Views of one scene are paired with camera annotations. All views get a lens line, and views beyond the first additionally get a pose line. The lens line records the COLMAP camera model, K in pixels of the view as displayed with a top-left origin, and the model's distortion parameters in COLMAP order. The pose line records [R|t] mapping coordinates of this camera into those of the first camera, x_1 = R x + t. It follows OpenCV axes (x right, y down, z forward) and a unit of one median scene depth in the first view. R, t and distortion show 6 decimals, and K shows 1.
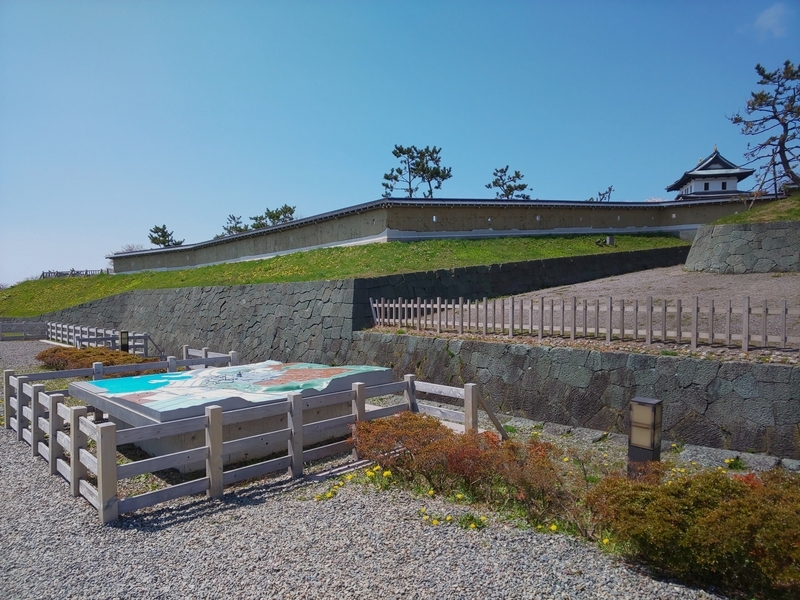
lens RADIAL K [[510.3, 0, 385.7], [0, 510.3, 307.4], [0, 0, 1]] dist [0.009611, -0.019710]
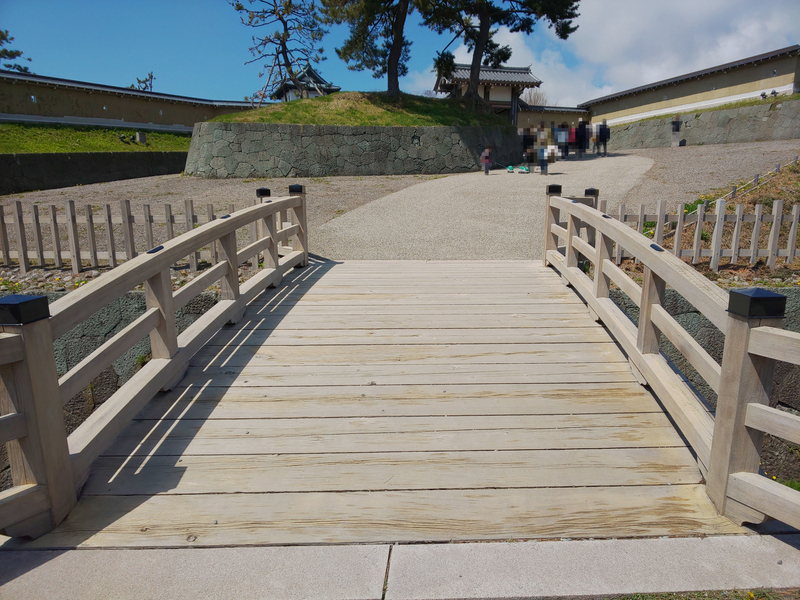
lens RADIAL K [[510.3, 0, 410.2], [0, 510.3, 316.5], [0, 0, 1]] dist [0.009611, -0.019710]
pose [[0.755095, -0.142460, 0.639951, 0.198099], [0.017226, 0.980081, 0.197851, 0.001450], [-0.655389, -0.138372, 0.742508, 0.030713]]
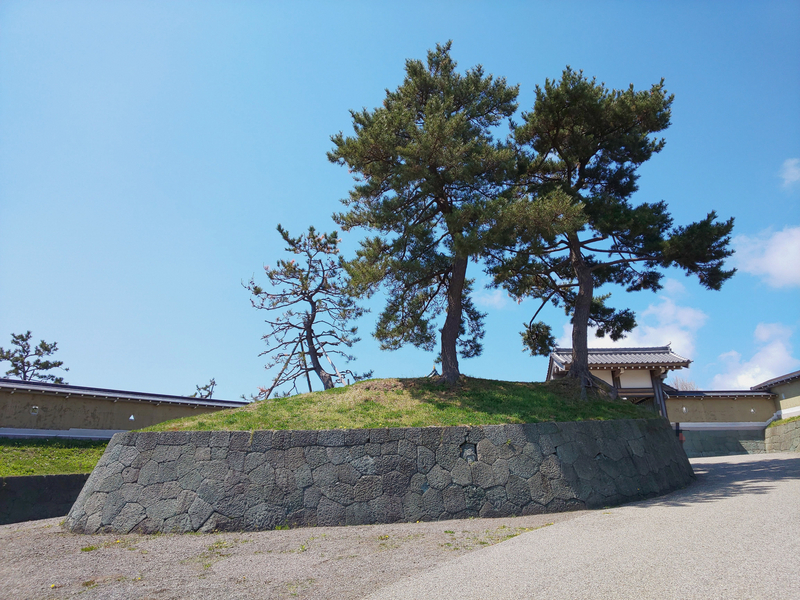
lens RADIAL K [[510.3, 0, 405.7], [0, 510.3, 304.5], [0, 0, 1]] dist [0.009611, -0.019710]
pose [[0.904676, 0.153875, 0.397345, 0.459107], [0.012091, 0.922871, -0.384919, -0.047898], [-0.425928, 0.353031, 0.833039, 0.231729]]
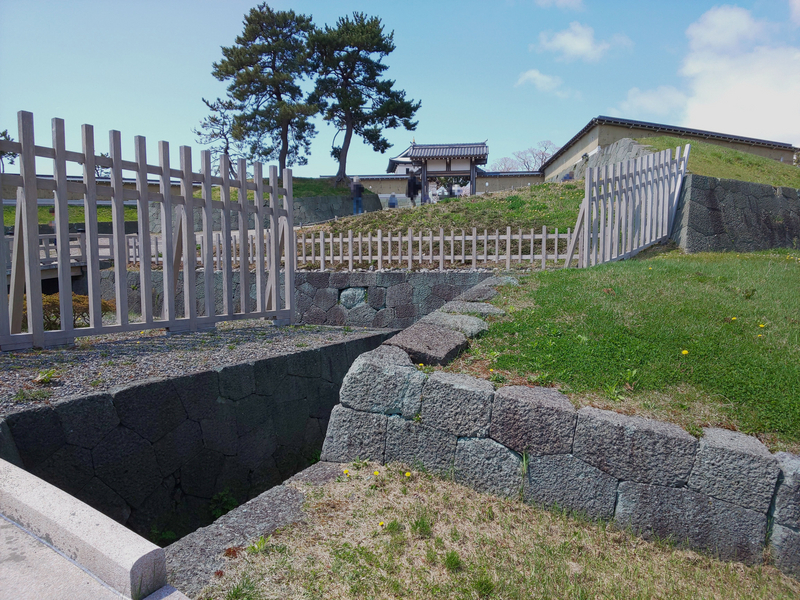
lens RADIAL K [[510.3, 0, 403.4], [0, 510.3, 303.9], [0, 0, 1]] dist [0.009611, -0.019710]
pose [[0.930763, -0.032231, 0.364199, 0.532060], [0.013164, 0.998415, 0.054717, 0.048349], [-0.365385, -0.046134, 0.929713, -0.509215]]
